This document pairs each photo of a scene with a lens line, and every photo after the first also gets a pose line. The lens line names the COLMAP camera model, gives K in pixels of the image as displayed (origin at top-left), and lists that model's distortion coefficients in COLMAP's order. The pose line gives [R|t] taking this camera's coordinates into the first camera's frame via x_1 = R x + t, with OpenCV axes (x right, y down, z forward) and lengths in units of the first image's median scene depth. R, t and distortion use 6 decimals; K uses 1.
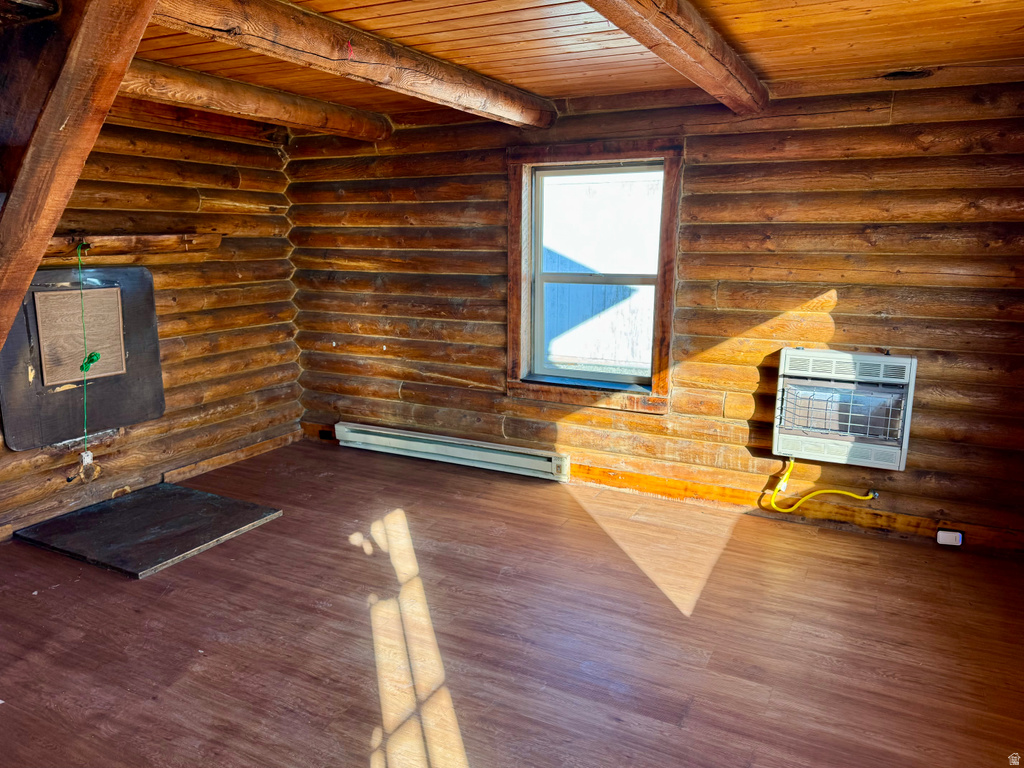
lens RADIAL K [[726.2, 0, 515.4], [0, 726.2, 380.6], [0, 0, 1]] dist [0.034338, -0.024656]
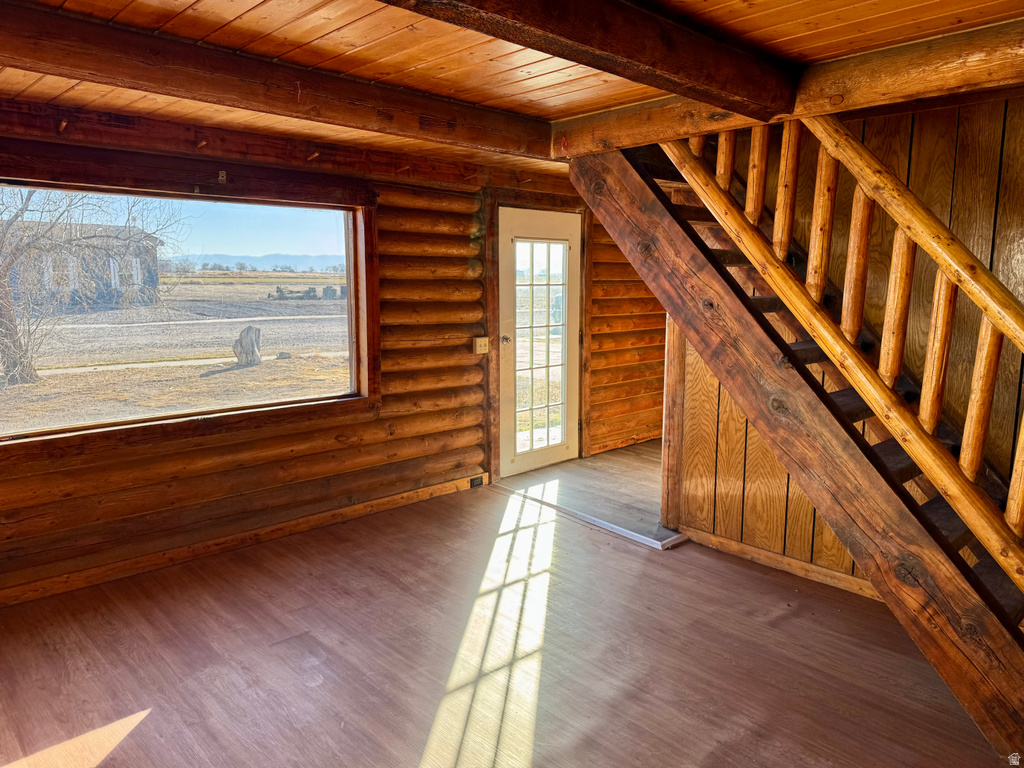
lens RADIAL K [[726.2, 0, 507.2], [0, 726.2, 382.5], [0, 0, 1]] dist [0.034338, -0.024656]
pose [[-0.938265, -0.054161, 0.341651, -0.534858], [0.063701, 0.943723, 0.324544, -0.367216], [-0.340001, 0.326271, -0.882012, 1.806878]]
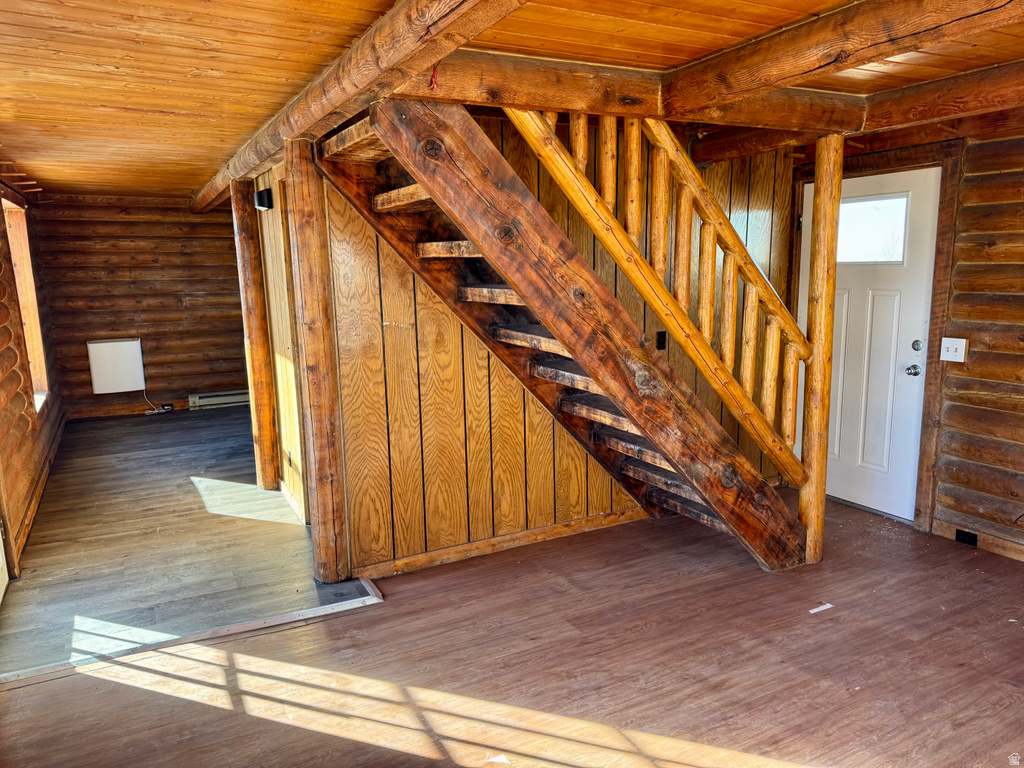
lens RADIAL K [[726.2, 0, 503.3], [0, 726.2, 386.3], [0, 0, 1]] dist [0.034338, -0.024656]
pose [[-0.554169, 0.147743, -0.819188, 0.636824], [-0.147821, 0.951014, 0.271517, -0.231239], [0.819174, 0.271560, -0.505183, 1.101082]]
